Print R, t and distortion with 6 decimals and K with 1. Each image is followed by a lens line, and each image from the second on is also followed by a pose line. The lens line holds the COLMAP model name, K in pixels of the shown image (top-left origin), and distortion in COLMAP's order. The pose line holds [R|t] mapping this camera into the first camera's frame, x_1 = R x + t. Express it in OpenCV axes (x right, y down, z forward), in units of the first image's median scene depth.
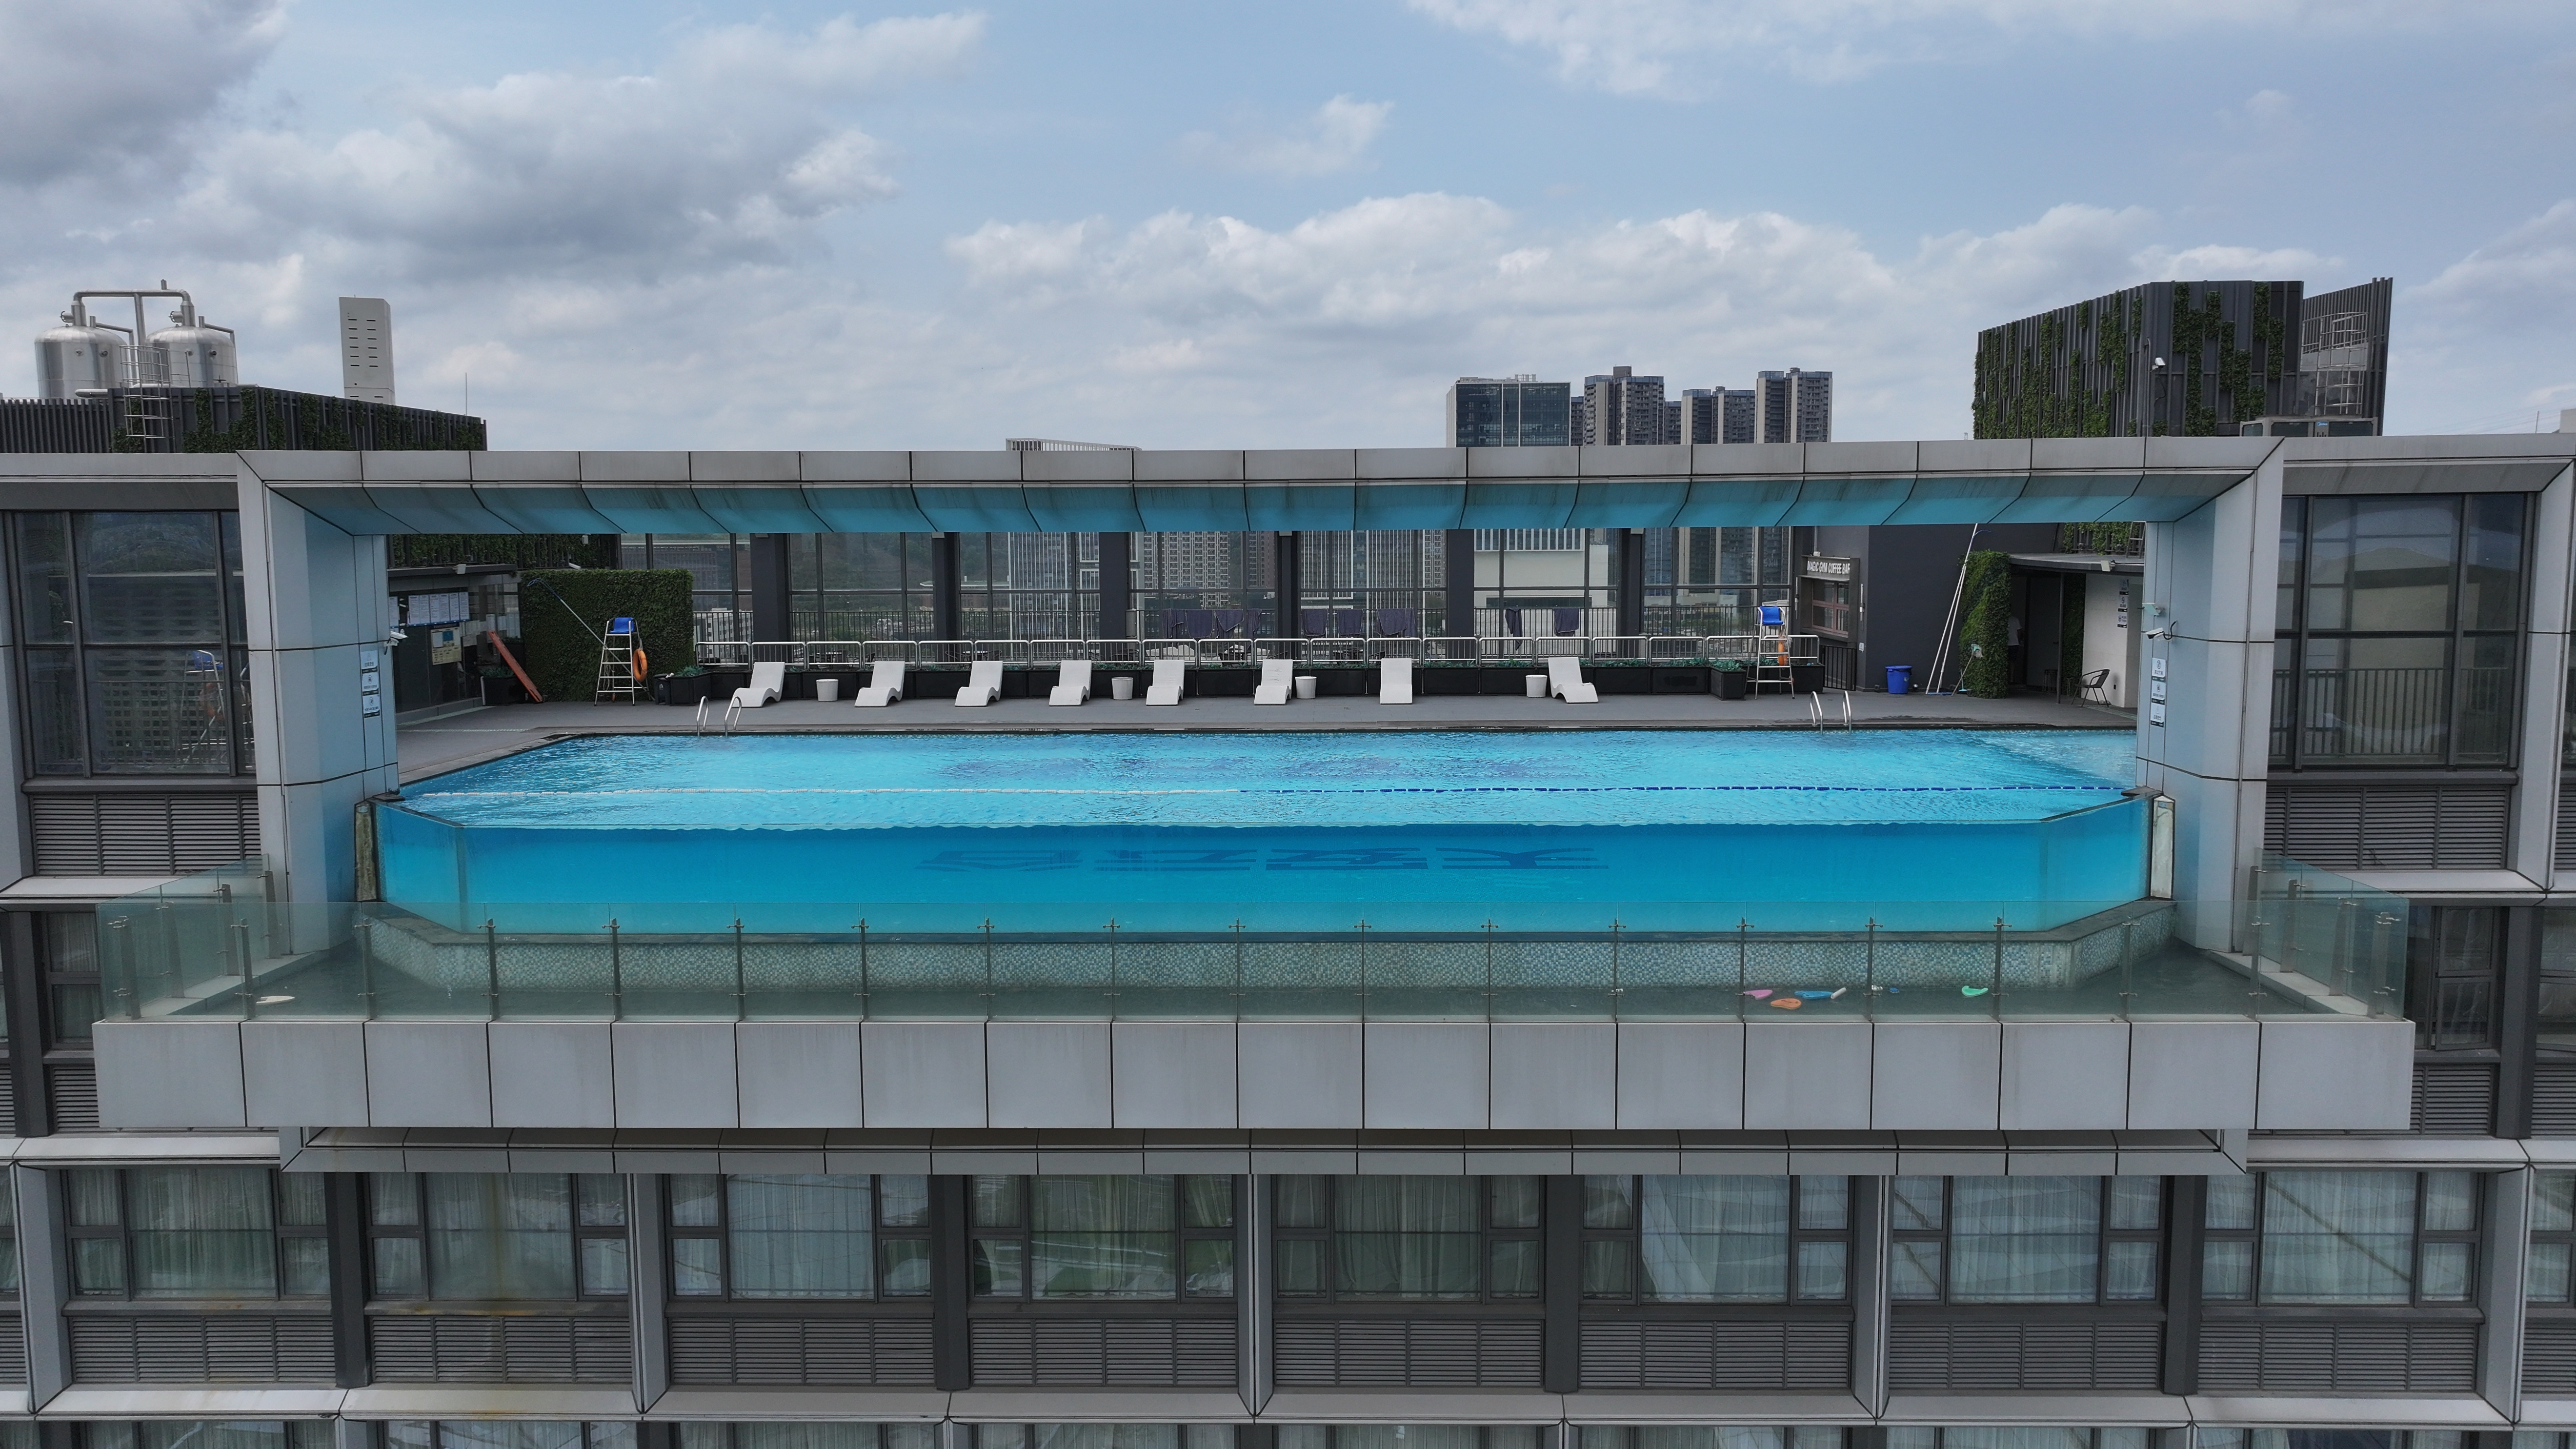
lens RADIAL K [[1808.0, 0, 1288.0], [0, 1808.0, 724.5], [0, 0, 1]] dist [-0.000616, -0.000598]
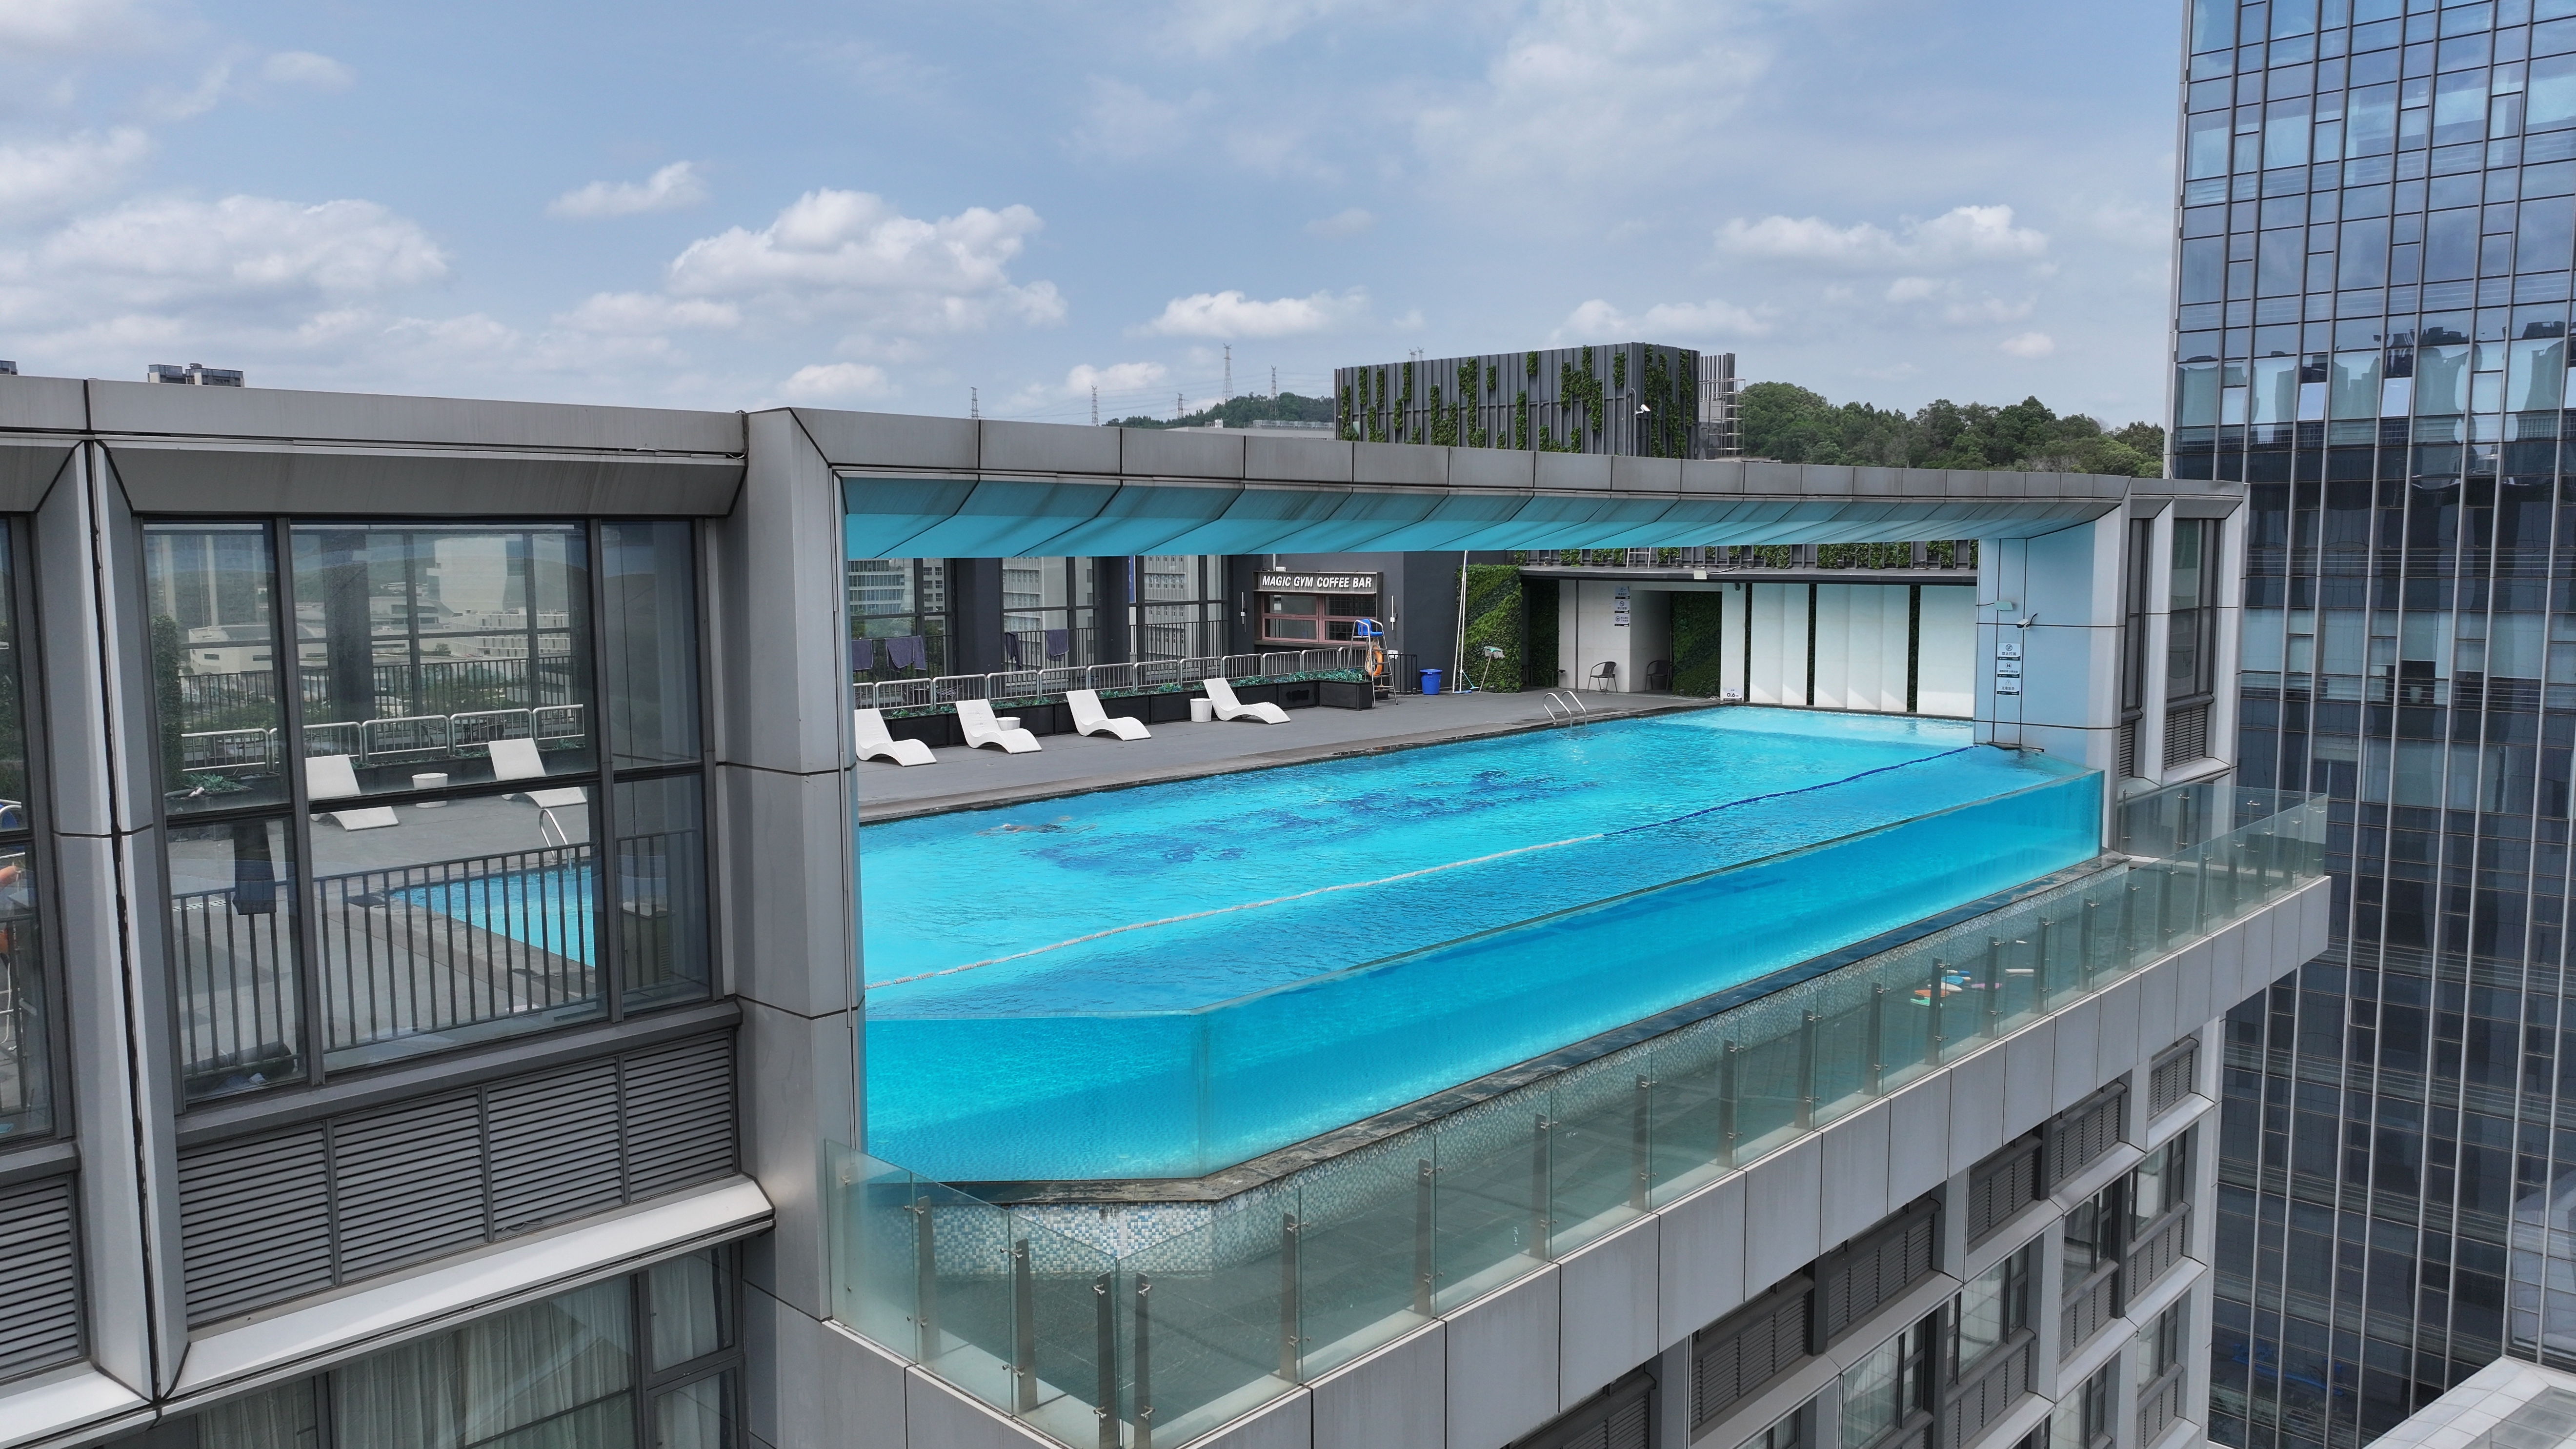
lens RADIAL K [[1808.0, 0, 1288.0], [0, 1808.0, 724.5], [0, 0, 1]] dist [-0.000616, -0.000598]
pose [[0.670856, -0.075504, 0.737734, -0.551977], [0.082498, 0.996227, 0.026940, -0.036694], [-0.736985, 0.042789, 0.674553, 0.328238]]
